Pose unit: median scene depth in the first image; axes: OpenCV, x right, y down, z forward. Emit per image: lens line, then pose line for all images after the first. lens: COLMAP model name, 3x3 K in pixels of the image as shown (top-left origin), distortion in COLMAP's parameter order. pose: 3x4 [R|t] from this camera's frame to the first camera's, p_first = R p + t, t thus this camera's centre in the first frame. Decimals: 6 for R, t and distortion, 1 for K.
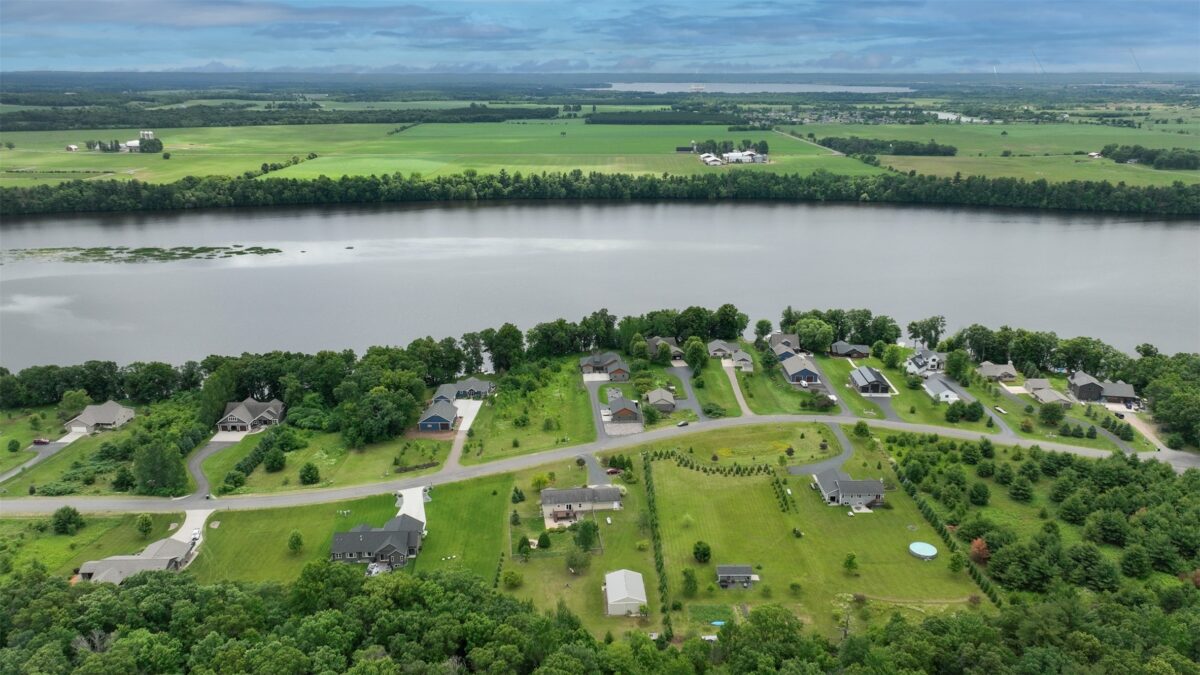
lens RADIAL K [[867.9, 0, 600.0], [0, 867.9, 337.5], [0, 0, 1]] dist [0.000016, 0.001196]
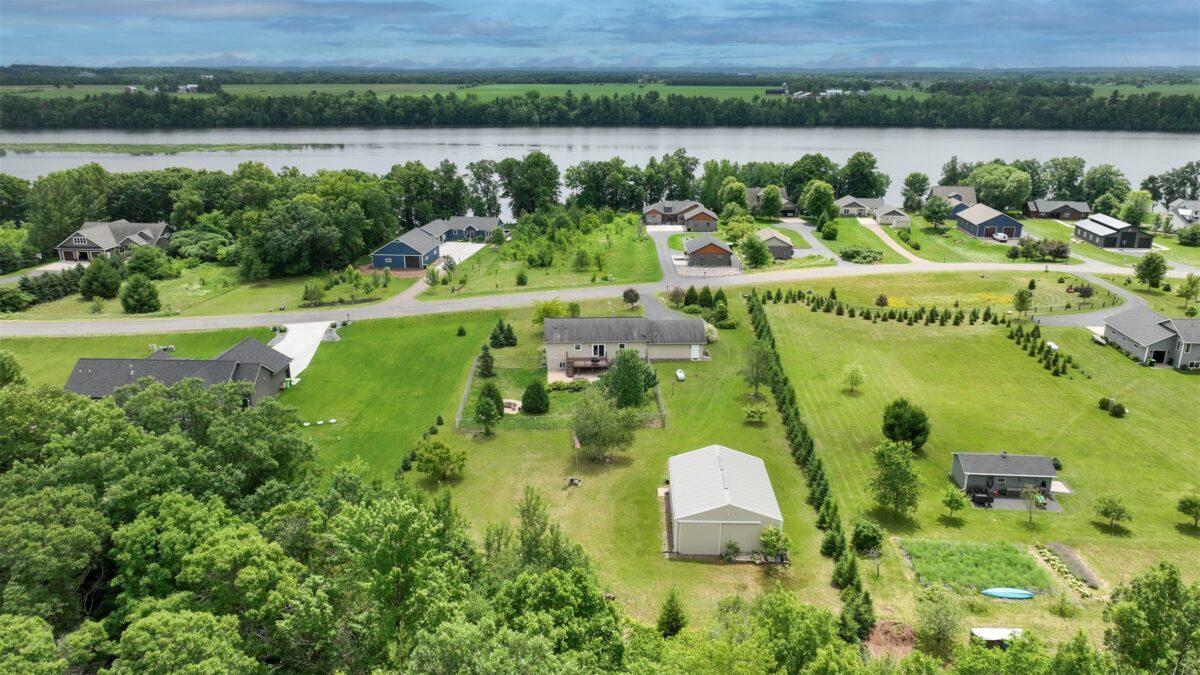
lens RADIAL K [[867.9, 0, 600.0], [0, 867.9, 337.5], [0, 0, 1]] dist [0.000016, 0.001196]
pose [[0.995929, 0.030175, -0.084942, 0.004672], [-0.029072, 0.999477, 0.014192, 0.141101], [0.085326, -0.011665, 0.996285, 0.400913]]
